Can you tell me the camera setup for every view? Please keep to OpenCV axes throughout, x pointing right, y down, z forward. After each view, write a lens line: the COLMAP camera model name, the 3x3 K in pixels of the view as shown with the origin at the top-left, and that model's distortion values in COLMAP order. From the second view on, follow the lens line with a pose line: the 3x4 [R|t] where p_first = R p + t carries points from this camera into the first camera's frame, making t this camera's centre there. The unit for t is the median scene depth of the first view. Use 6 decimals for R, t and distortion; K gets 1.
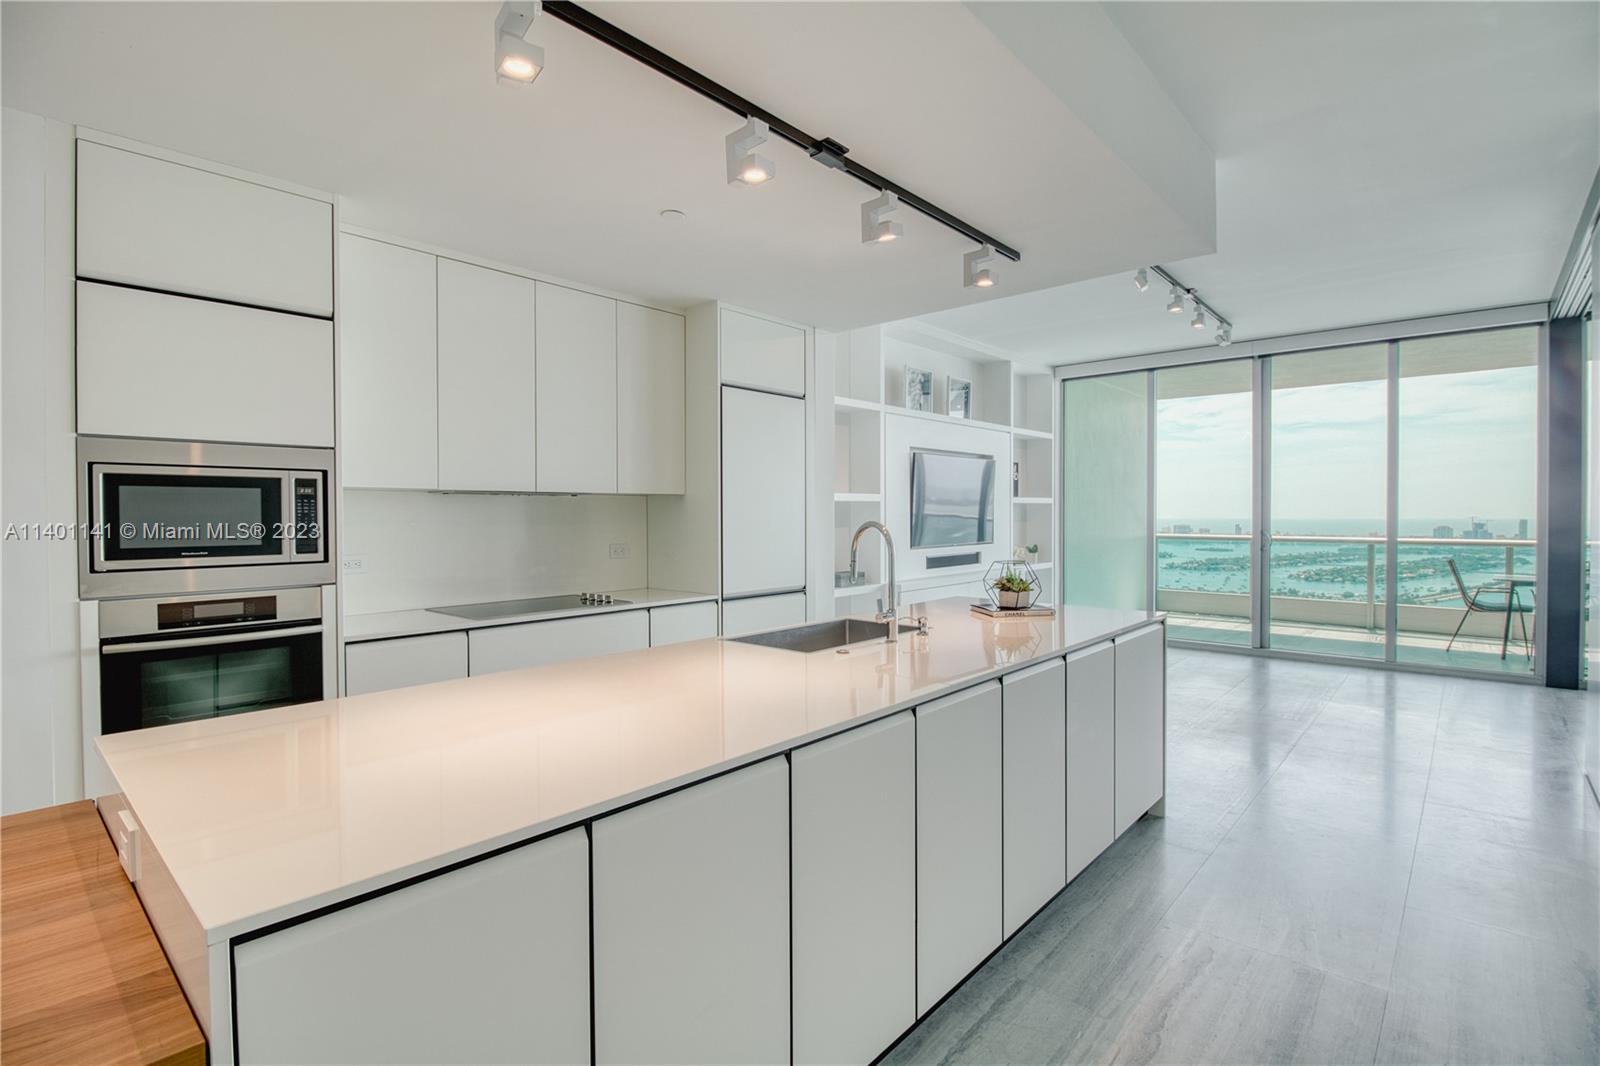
lens RADIAL K [[751.4, 0, 809.4], [0, 751.4, 531.0], [0, 0, 1]] dist [-0.000209, -0.013125]
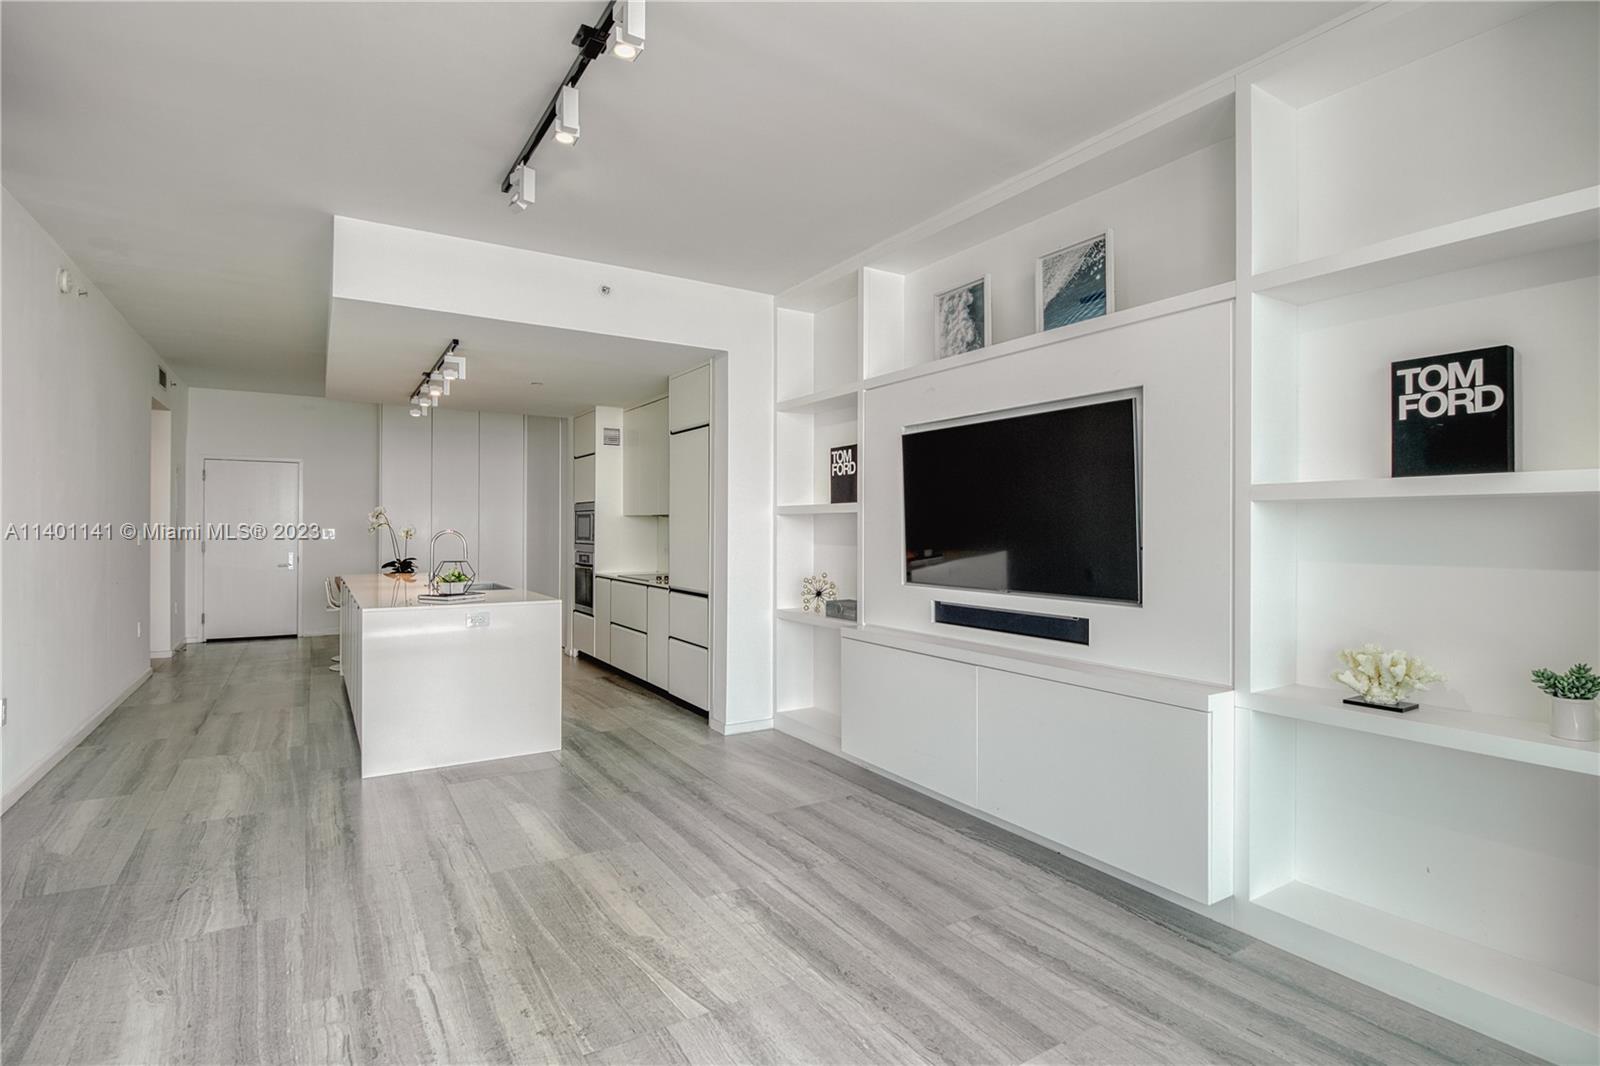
lens RADIAL K [[783.5, 0, 798.4], [0, 783.5, 528.2], [0, 0, 1]] dist [0.004556, -0.014179]
pose [[-0.284933, 0.002698, -0.958544, 0.806223], [-0.025645, 0.999617, 0.010437, -0.028491], [0.958204, 0.027555, -0.284755, 1.100483]]
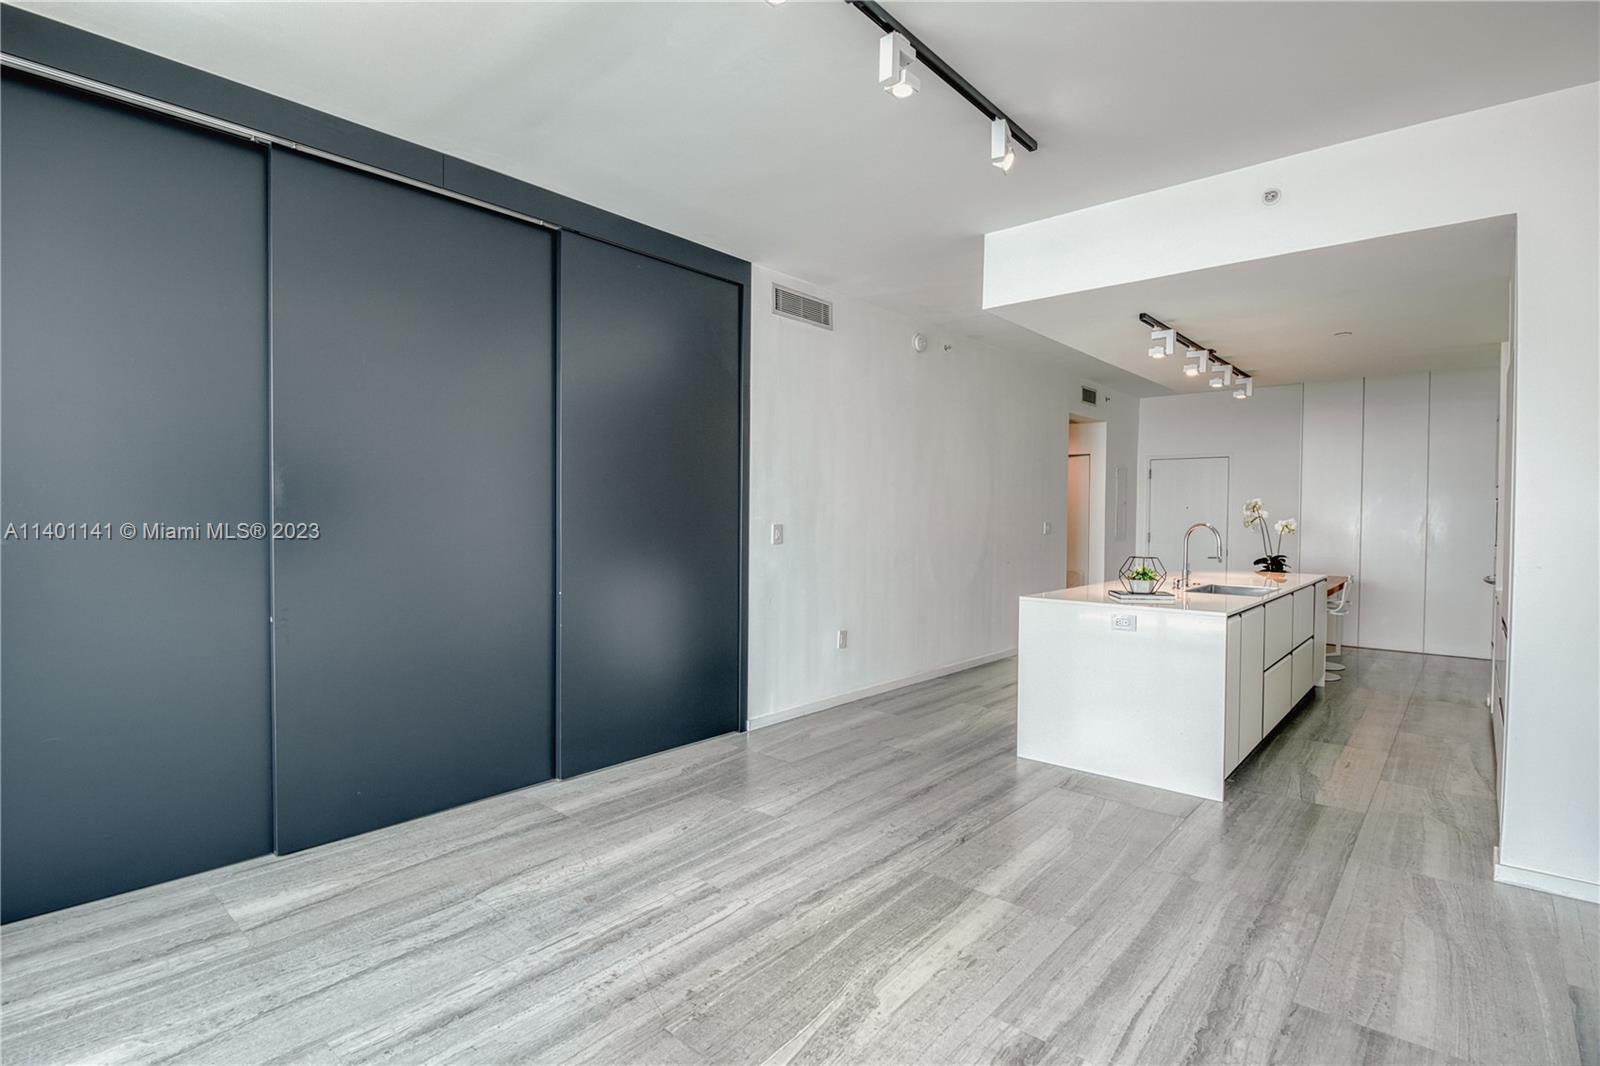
lens RADIAL K [[772.2, 0, 809.2], [0, 772.2, 529.8], [0, 0, 1]] dist [0.001081, -0.012494]
pose [[-0.999910, -0.004195, -0.012713, 0.462156], [-0.004735, 0.999075, 0.042751, -0.032722], [0.012522, 0.042807, -0.999005, 1.251802]]
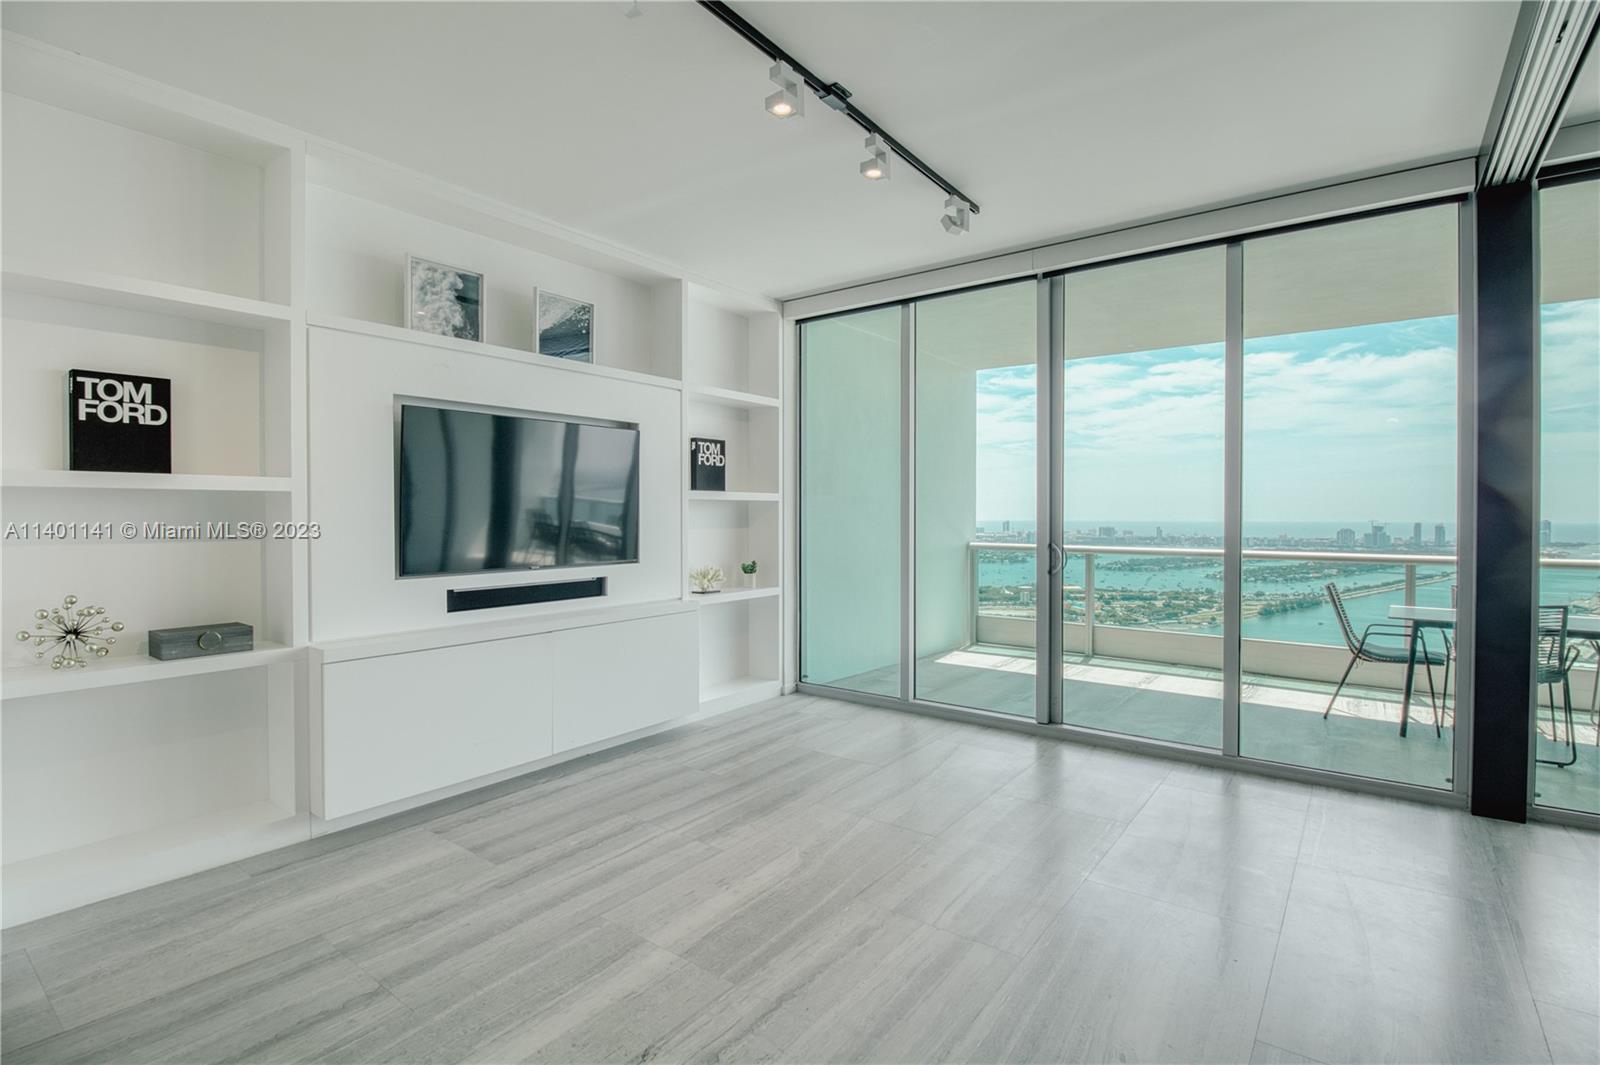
lens RADIAL K [[752.8, 0, 807.2], [0, 752.8, 525.7], [0, 0, 1]] dist [0.001468, -0.012101]
pose [[0.996673, 0.003508, 0.081426, 0.389290], [-0.002894, 0.999966, -0.007661, -0.011661], [-0.081451, 0.007399, 0.996650, 0.419795]]
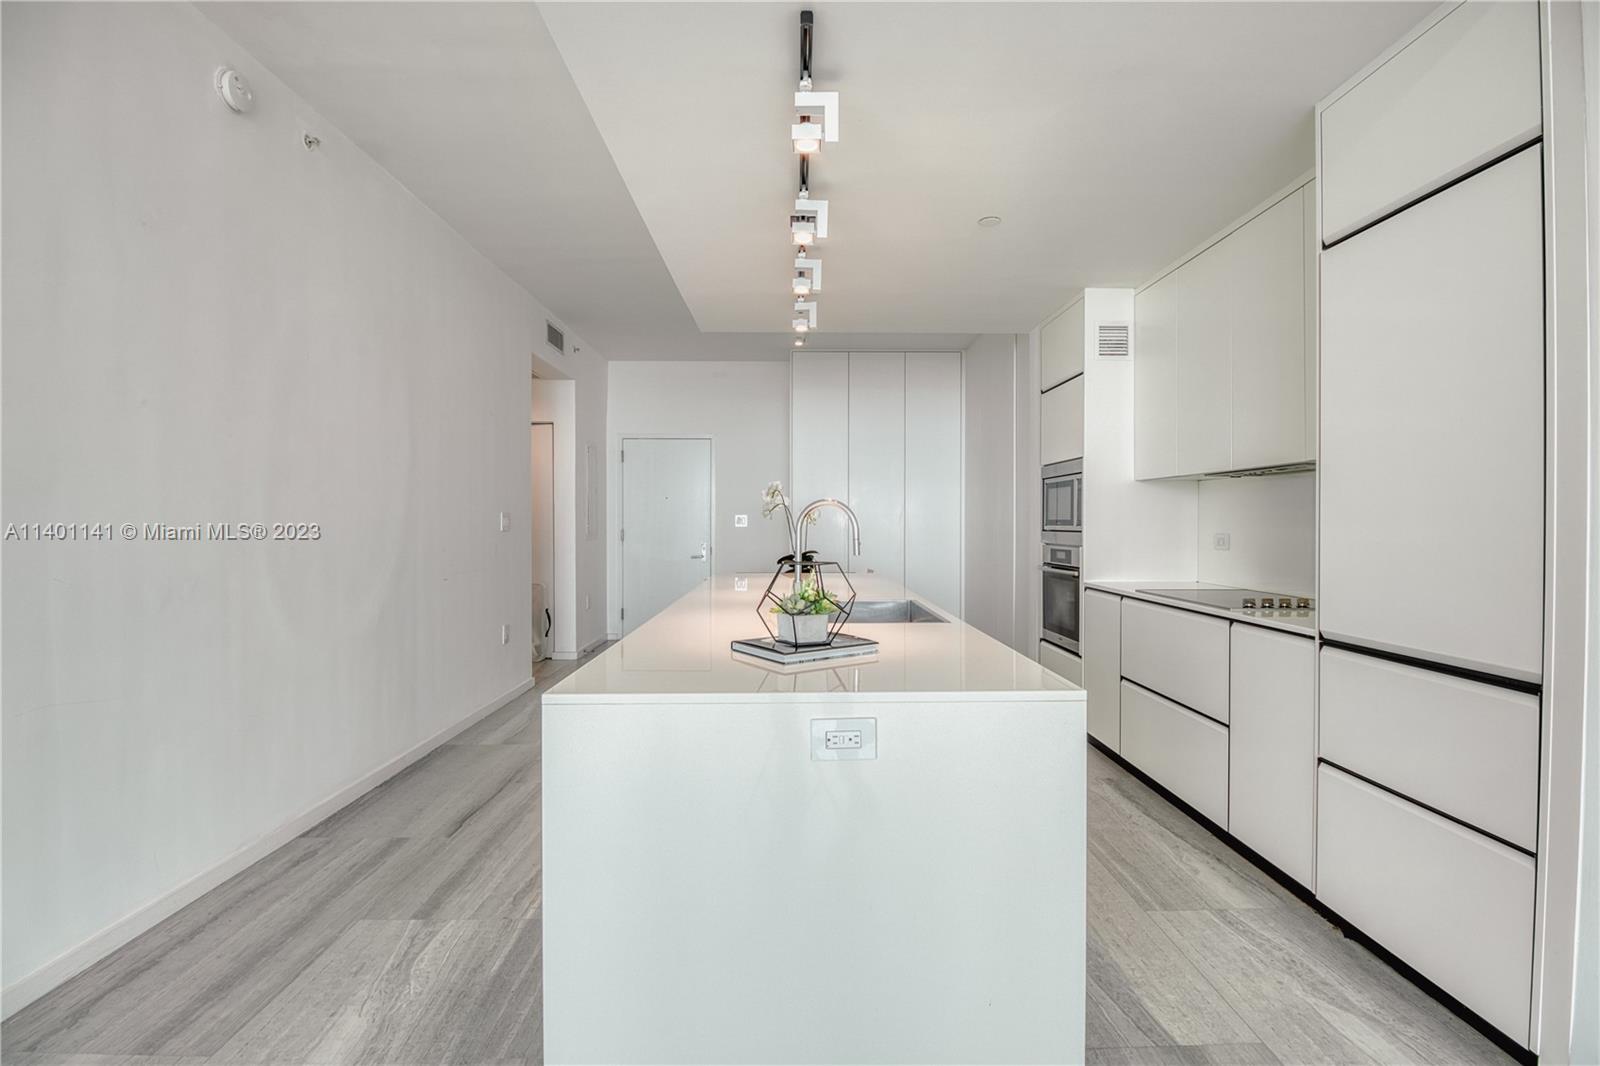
lens RADIAL K [[752.8, 0, 807.2], [0, 752.8, 526.2], [0, 0, 1]] dist [0.001468, -0.012101]
pose [[-0.734007, 0.008653, -0.679087, 0.357587], [-0.011788, 0.999606, 0.025479, -0.001187], [0.679040, 0.026707, -0.733616, 0.771134]]
